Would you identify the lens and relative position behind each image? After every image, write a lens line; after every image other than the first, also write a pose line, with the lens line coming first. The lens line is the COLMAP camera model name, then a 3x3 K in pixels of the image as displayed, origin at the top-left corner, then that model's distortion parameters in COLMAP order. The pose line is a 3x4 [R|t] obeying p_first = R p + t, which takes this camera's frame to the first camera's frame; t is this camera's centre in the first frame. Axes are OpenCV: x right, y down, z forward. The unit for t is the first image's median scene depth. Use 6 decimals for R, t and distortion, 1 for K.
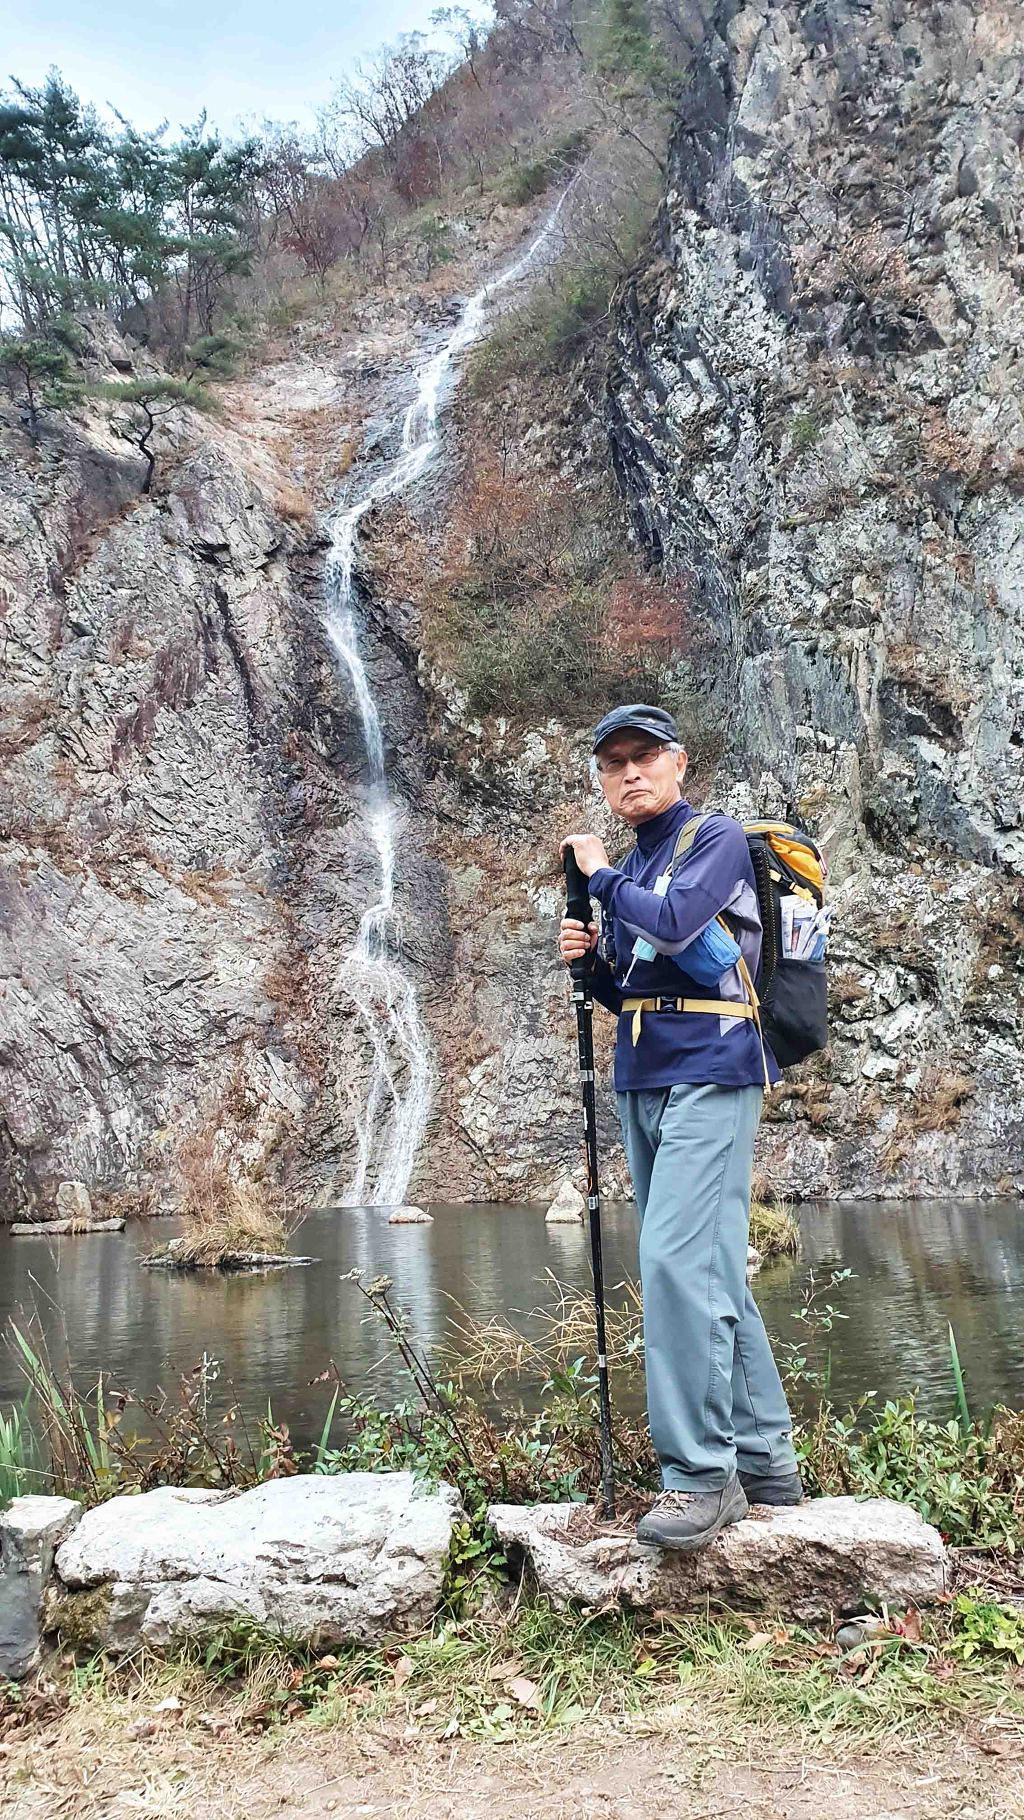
lens RADIAL K [[1419.8, 0, 530.7], [0, 1419.8, 911.1], [0, 0, 1]] dist [0.045873, -0.044989]
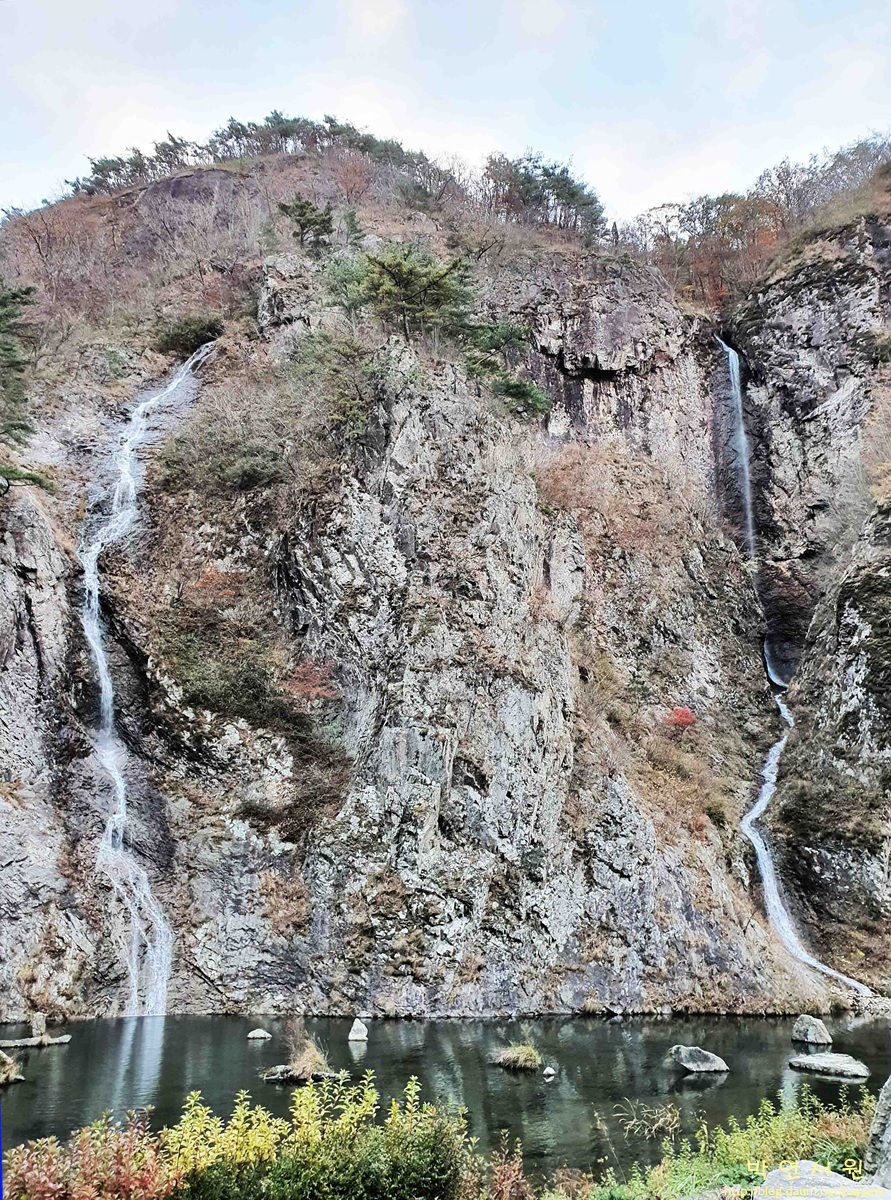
lens RADIAL K [[935.4, 0, 455.7], [0, 935.4, 598.9], [0, 0, 1]] dist [0.070136, -0.135871]
pose [[0.843350, 0.204664, 0.496864, -0.417548], [-0.128168, 0.974556, -0.183886, -0.109597], [-0.521856, 0.091399, 0.848123, -0.188196]]
